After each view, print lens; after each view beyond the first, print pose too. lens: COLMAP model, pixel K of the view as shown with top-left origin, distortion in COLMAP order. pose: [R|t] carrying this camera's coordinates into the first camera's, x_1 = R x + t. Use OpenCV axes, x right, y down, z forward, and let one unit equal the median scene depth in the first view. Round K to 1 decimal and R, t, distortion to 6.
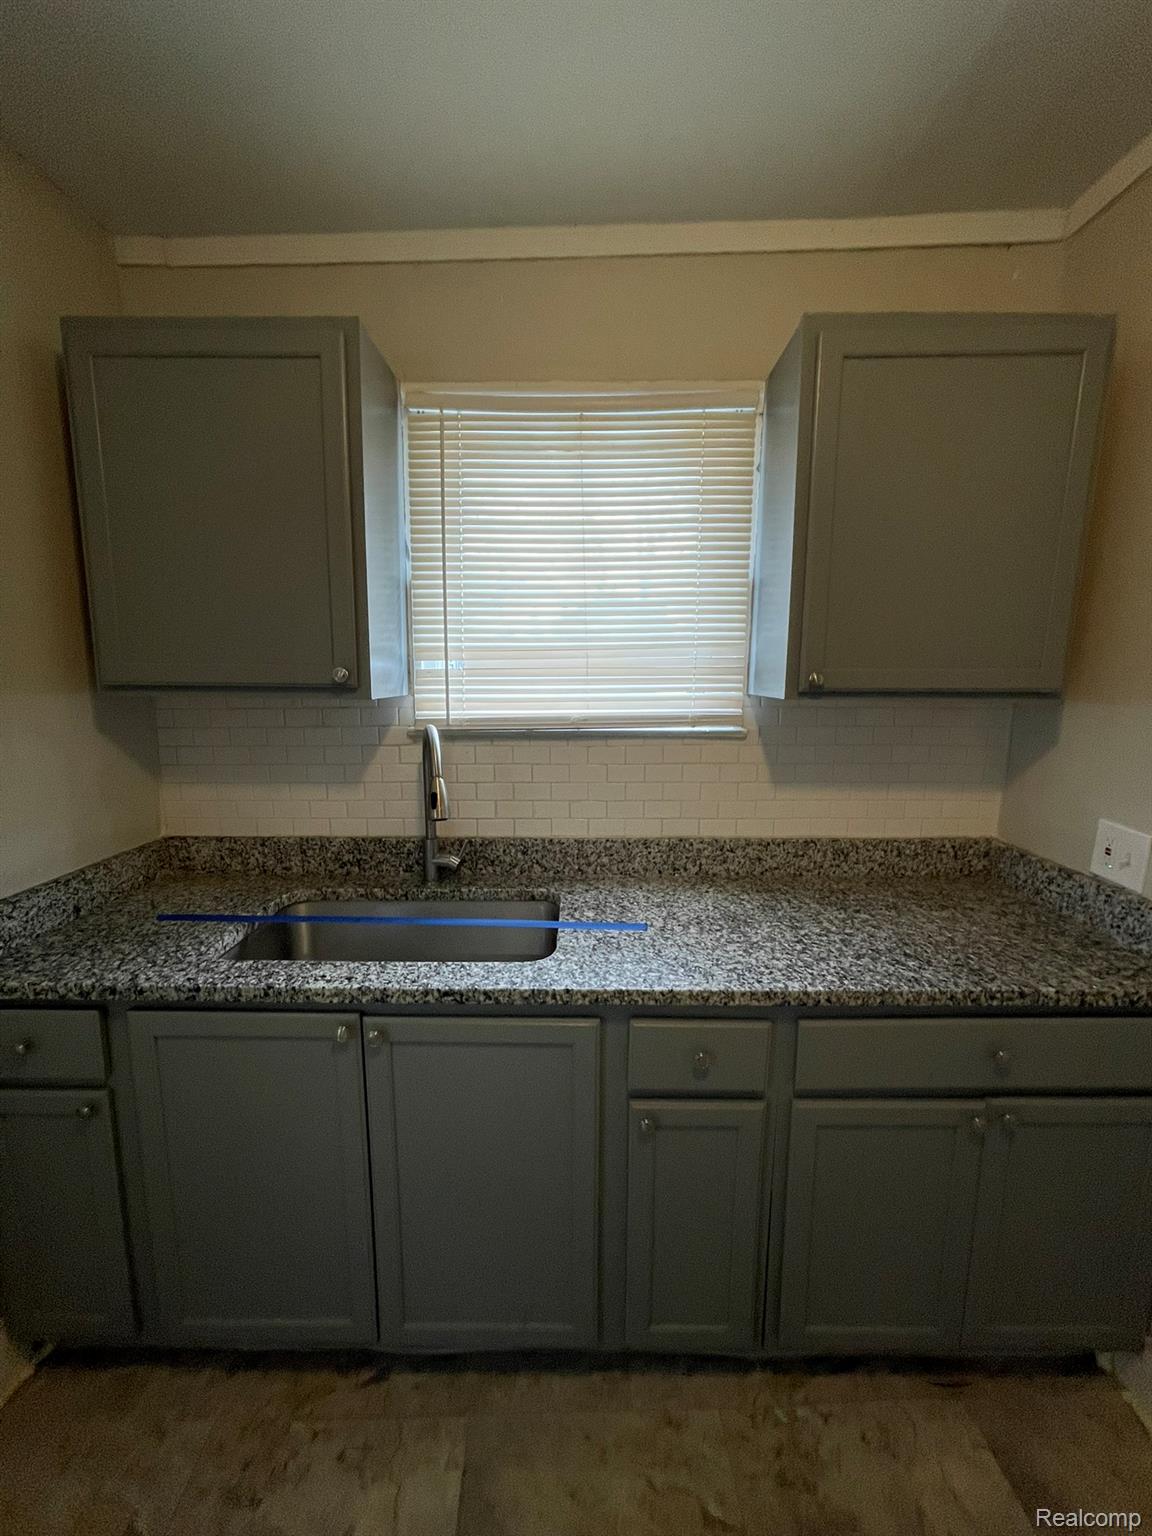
lens RADIAL K [[619.2, 0, 576.7], [0, 619.2, 766.6], [0, 0, 1]] dist [-0.001392, 0.000423]
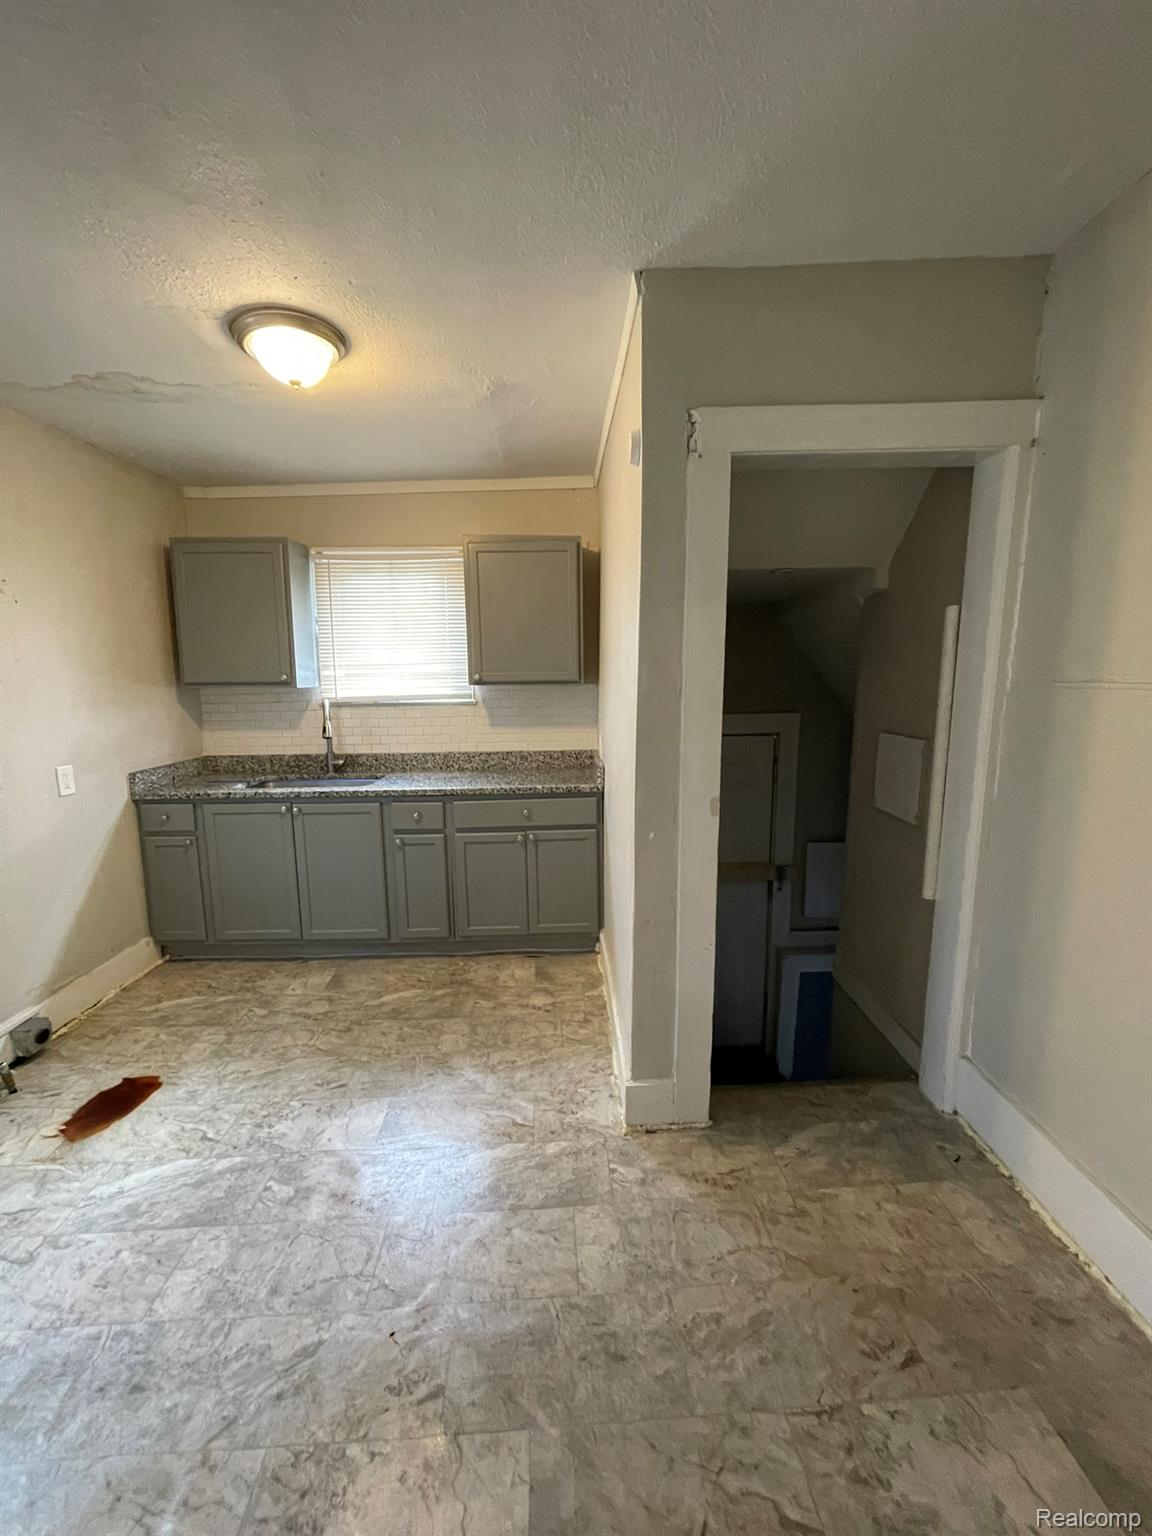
lens RADIAL K [[619.2, 0, 573.4], [0, 619.2, 768.6], [0, 0, 1]] dist [-0.001392, 0.000423]
pose [[0.999632, -0.016524, 0.021515, 0.584855], [0.016491, 0.999863, 0.001675, 0.187350], [-0.021540, -0.001320, 0.999767, -1.222655]]
